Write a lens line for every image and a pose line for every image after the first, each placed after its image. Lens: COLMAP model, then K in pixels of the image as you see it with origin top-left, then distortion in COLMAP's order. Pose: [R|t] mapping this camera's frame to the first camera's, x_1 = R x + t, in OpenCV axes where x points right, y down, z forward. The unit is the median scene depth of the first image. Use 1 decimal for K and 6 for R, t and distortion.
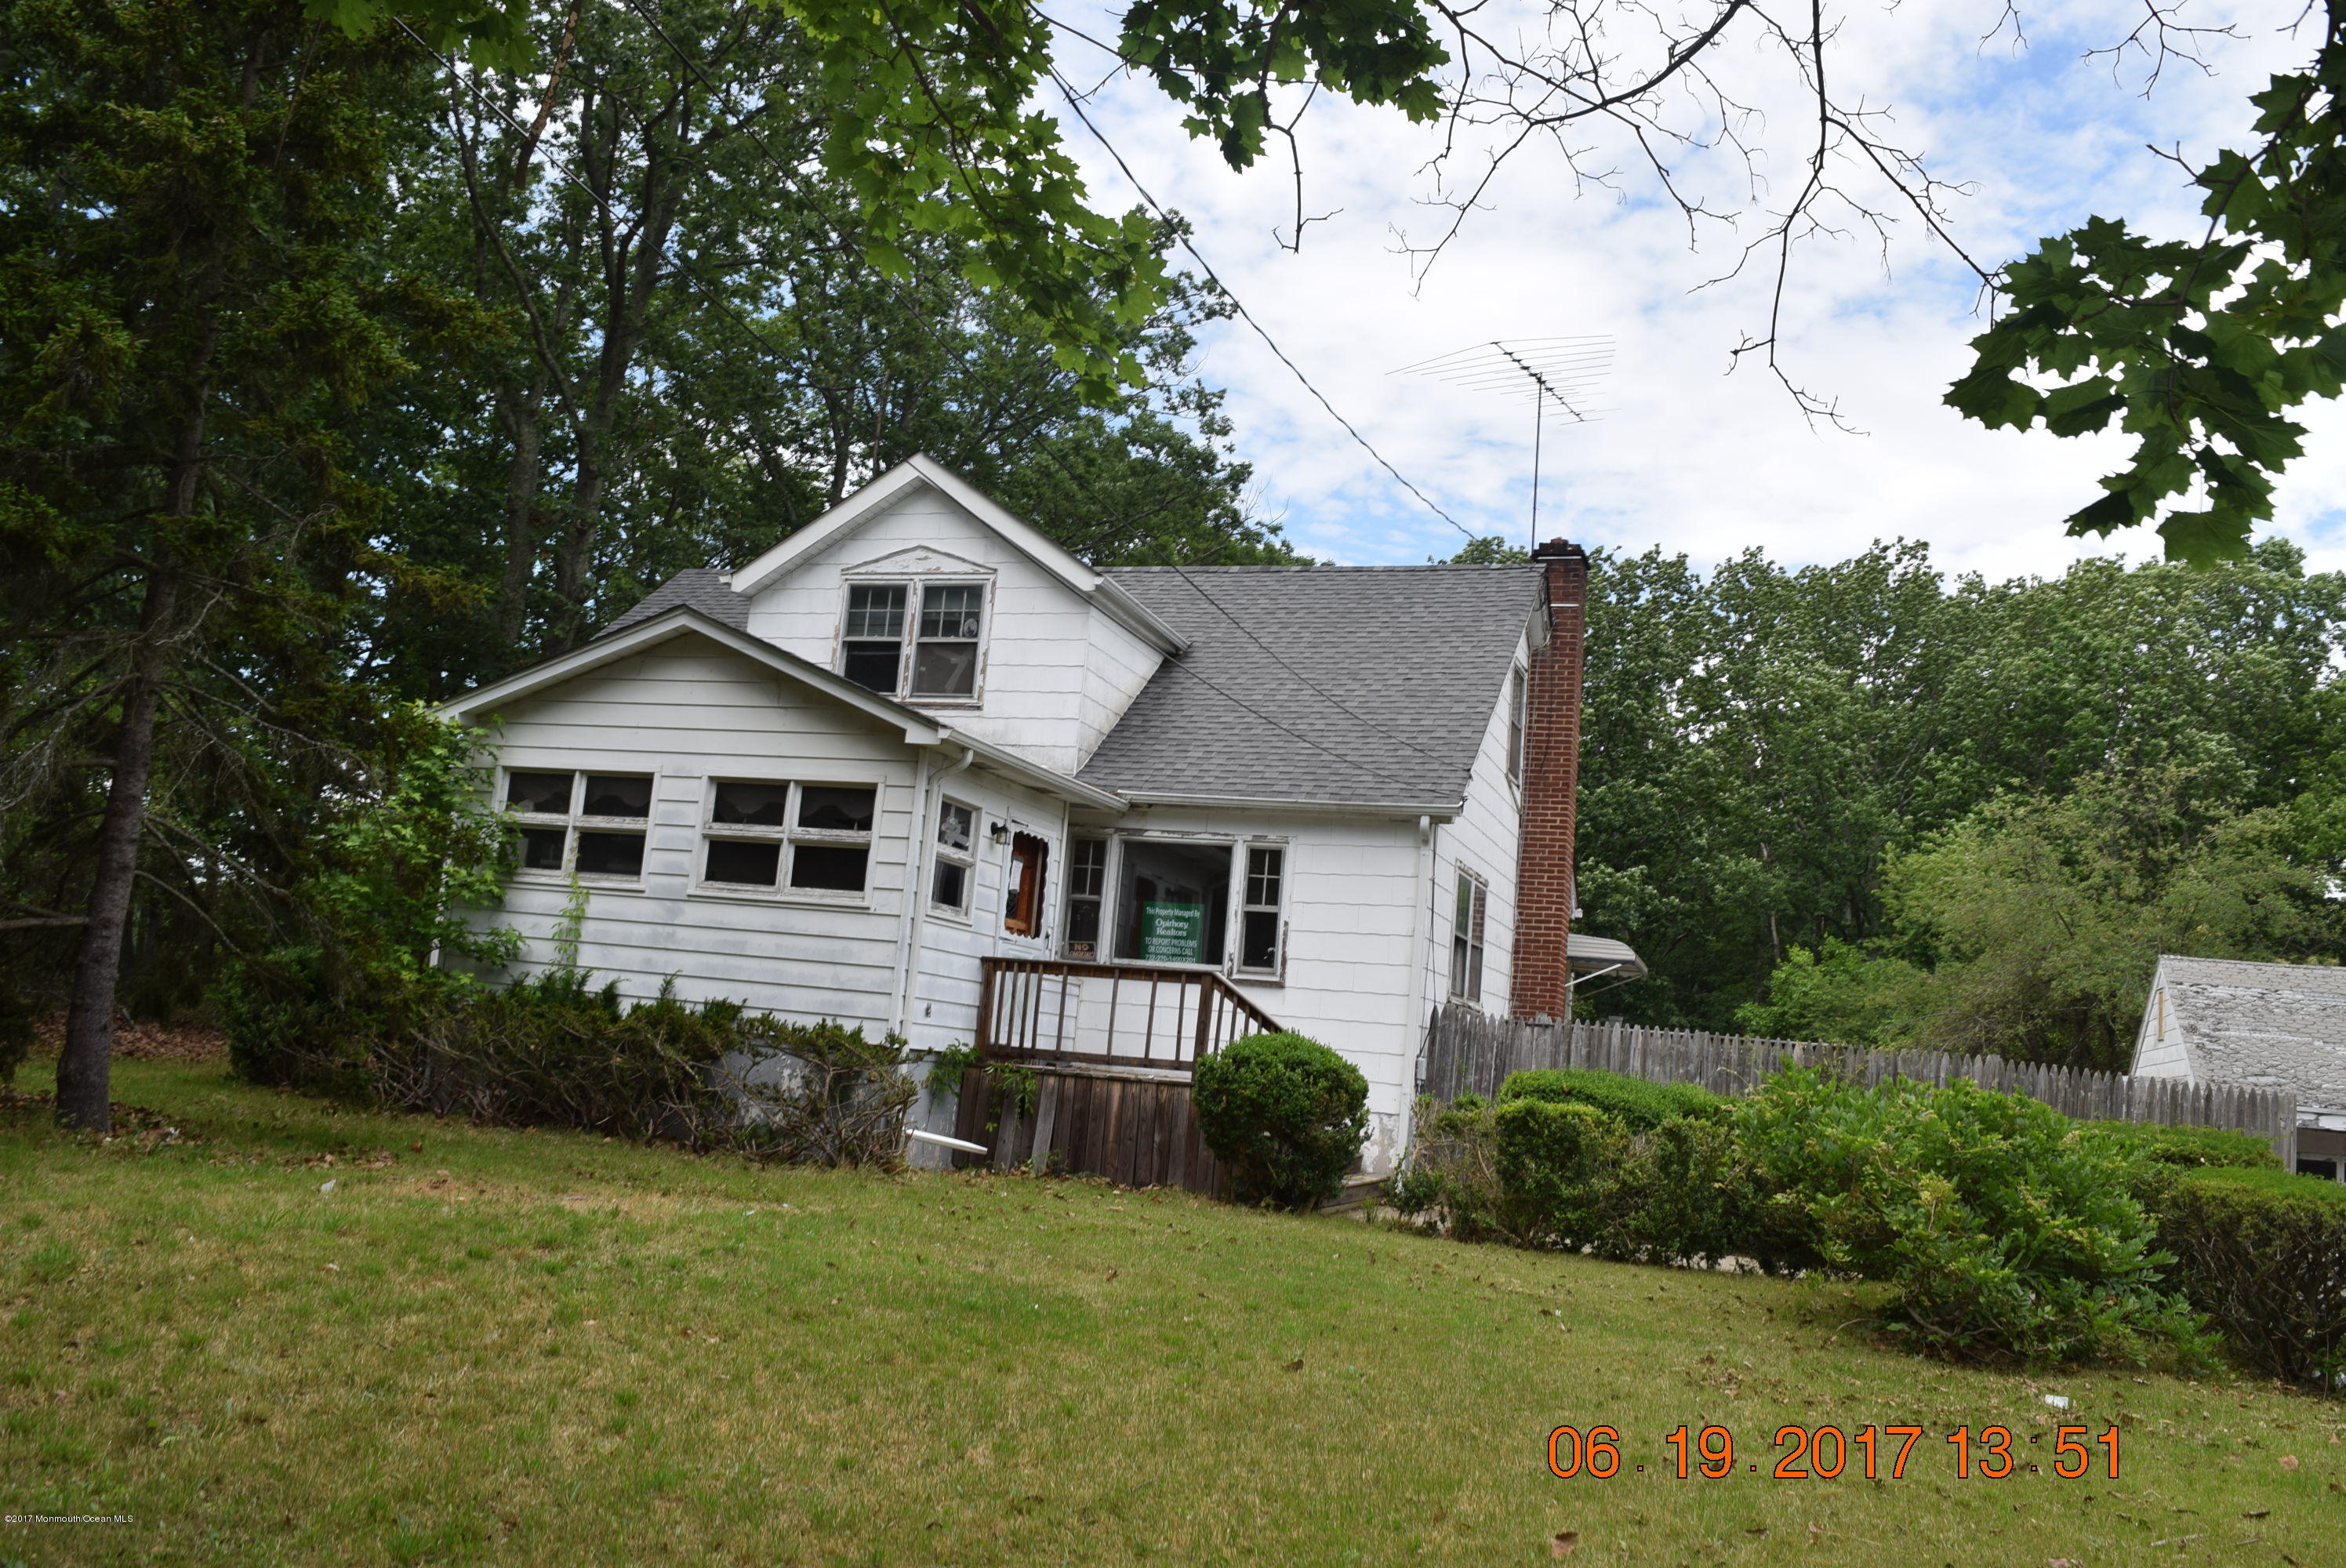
lens RADIAL K [[1866.2, 0, 1173.0], [0, 1866.2, 784.0], [0, 0, 1]] dist [-0.092131, 0.011296]
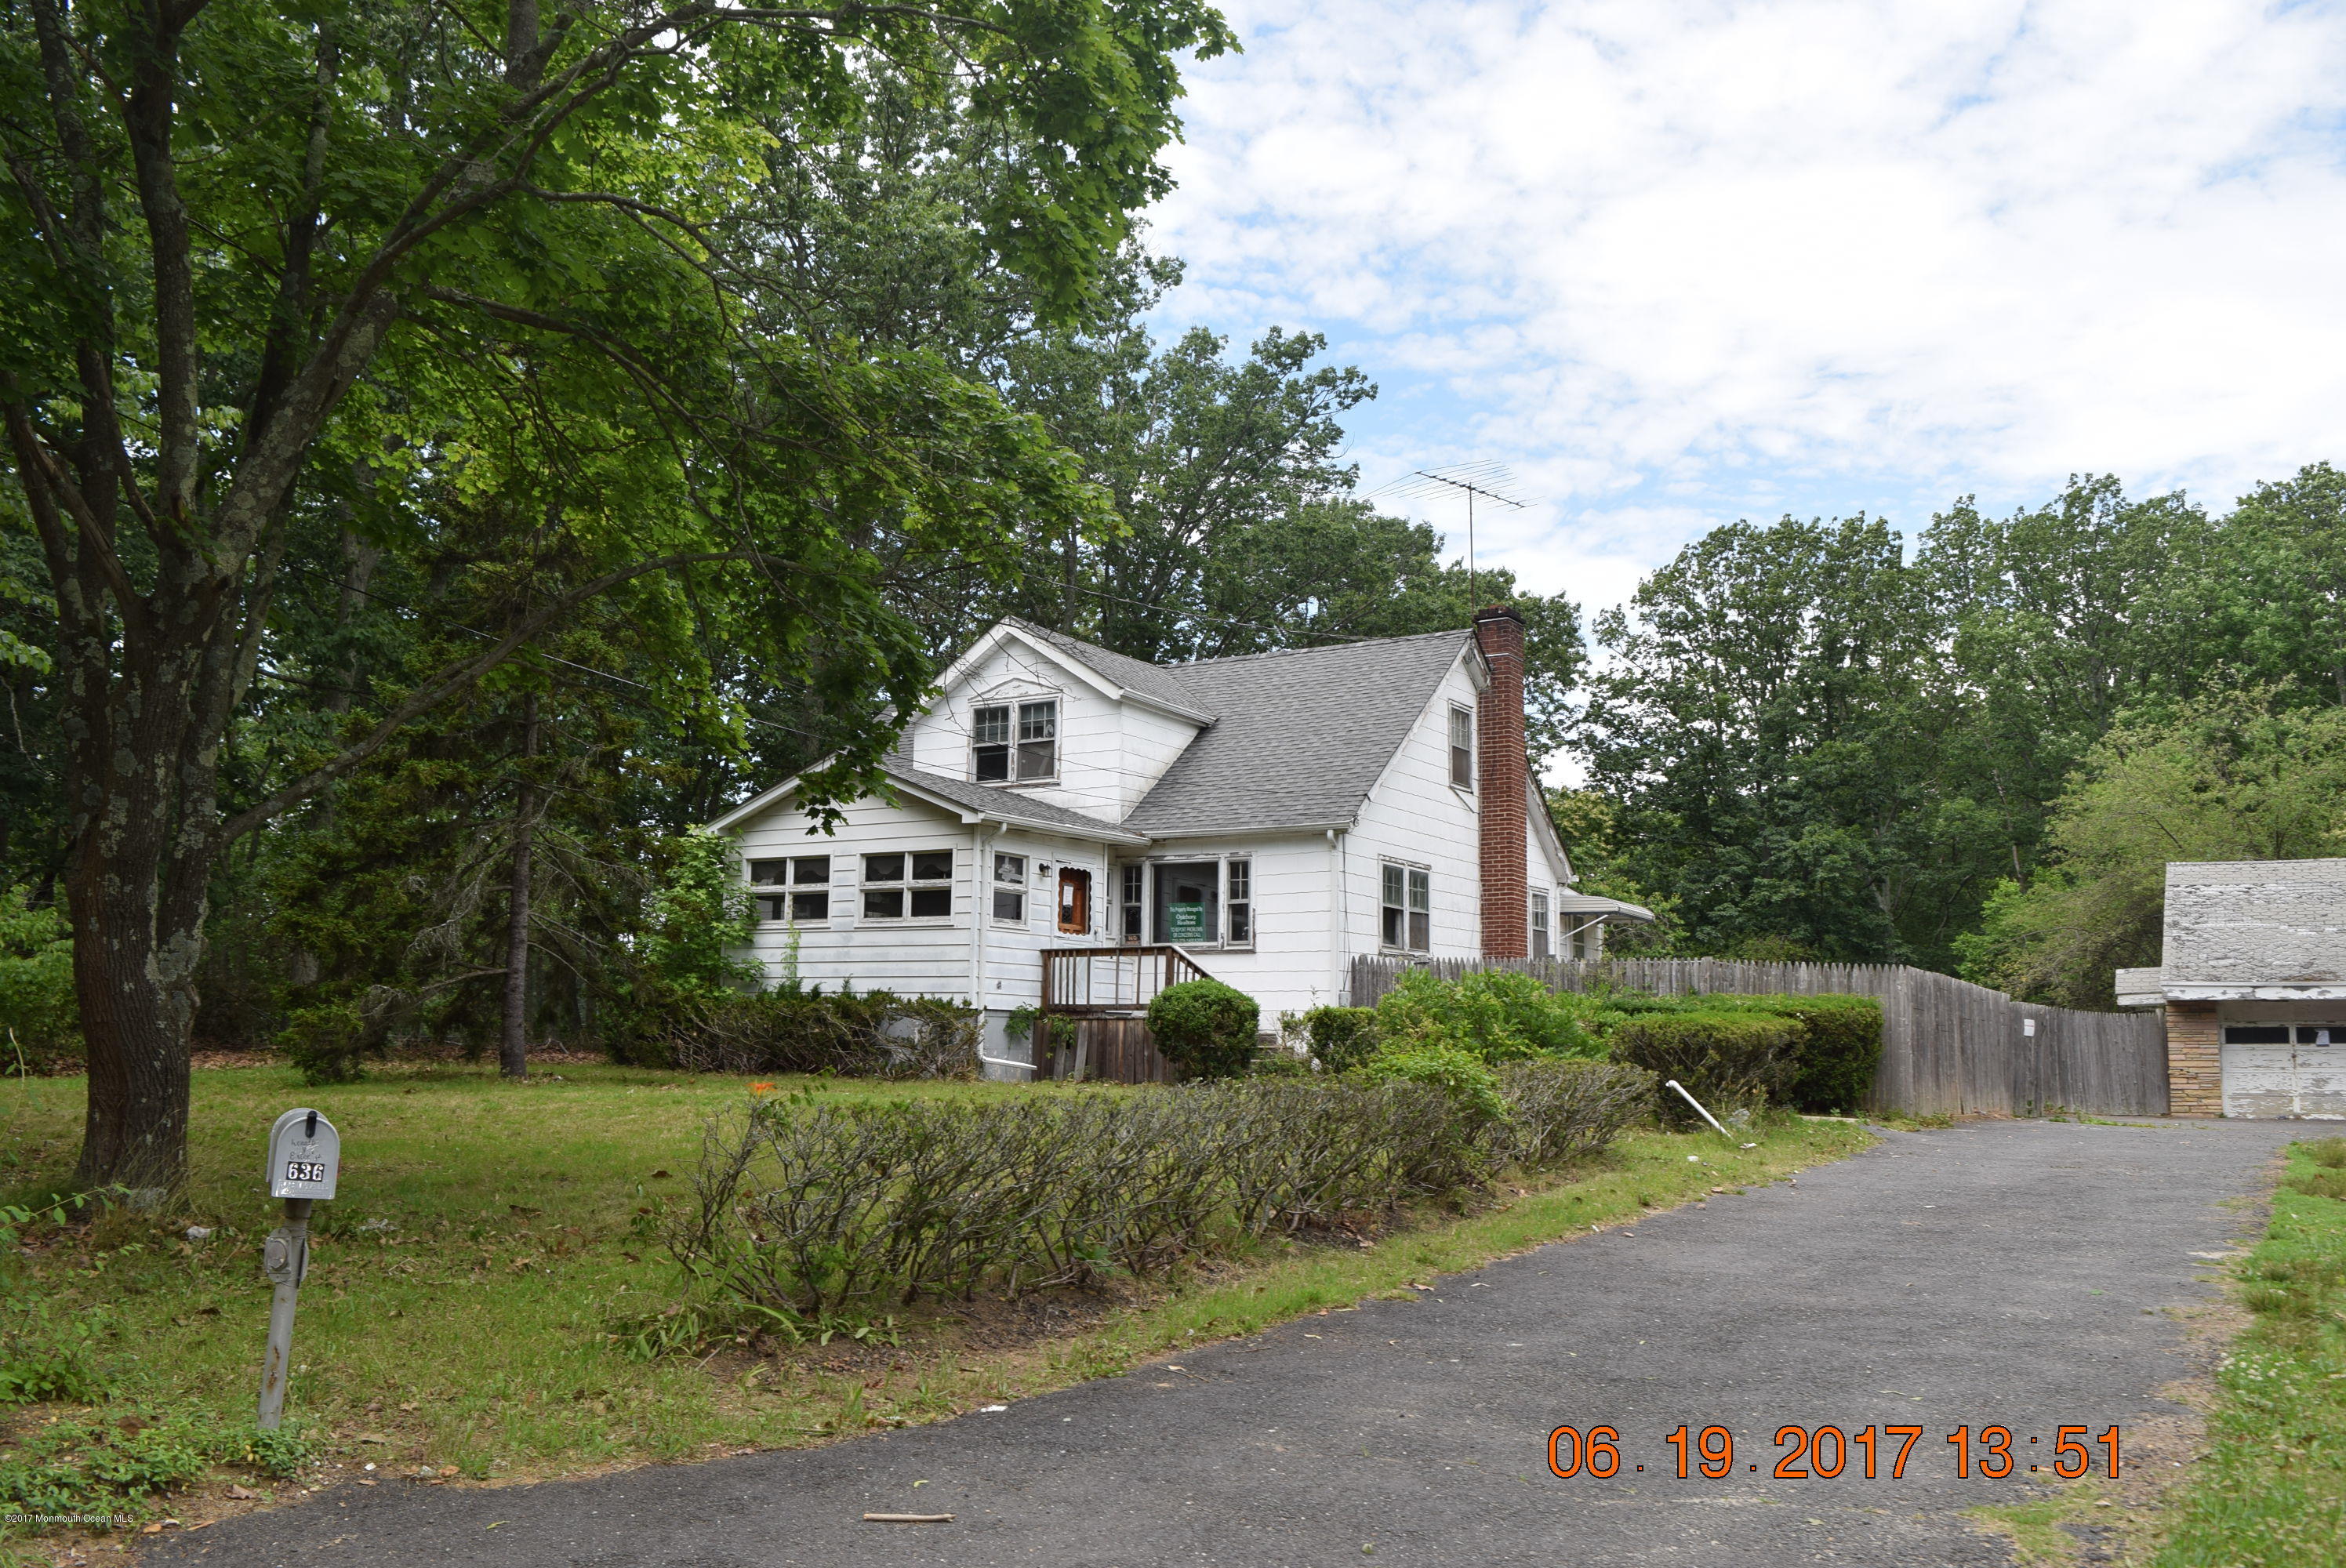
lens RADIAL K [[1866.2, 0, 1173.0], [0, 1866.2, 784.0], [0, 0, 1]] dist [-0.092131, 0.011296]
pose [[0.972485, -0.106274, -0.207314, 0.355118], [0.105773, 0.994298, -0.013533, -0.013593], [0.207570, -0.008768, 0.978181, -0.529090]]
